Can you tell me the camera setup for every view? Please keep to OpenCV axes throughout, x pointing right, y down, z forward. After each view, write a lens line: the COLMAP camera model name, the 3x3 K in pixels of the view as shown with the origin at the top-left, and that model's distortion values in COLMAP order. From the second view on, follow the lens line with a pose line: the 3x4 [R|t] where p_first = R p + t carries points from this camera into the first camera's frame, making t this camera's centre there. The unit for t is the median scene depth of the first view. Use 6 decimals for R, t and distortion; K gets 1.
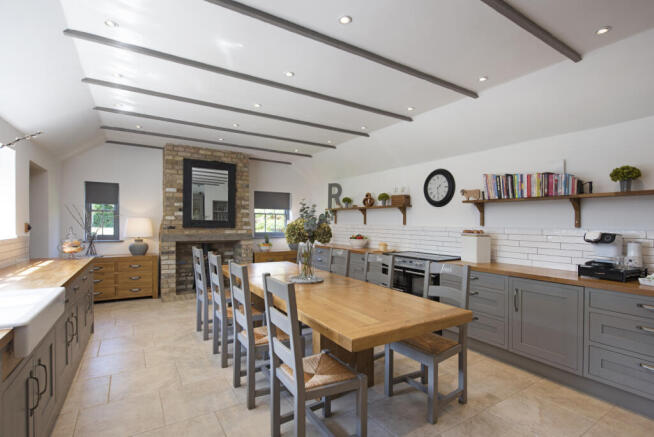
lens RADIAL K [[306.8, 0, 328.6], [0, 306.8, 231.3], [0, 0, 1]] dist [-0.000565, 0.000098]
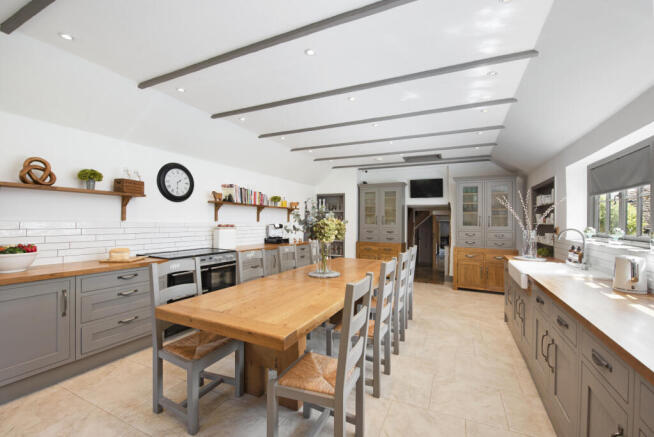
lens RADIAL K [[280.0, 0, 328.4], [0, 280.0, 216.6], [0, 0, 1]] dist [0.029191, 0.000000]
pose [[-0.533997, -0.005573, 0.845468, -0.750642], [0.003379, 0.999956, 0.008725, -0.044977], [-0.845480, 0.007516, -0.533954, 1.233585]]
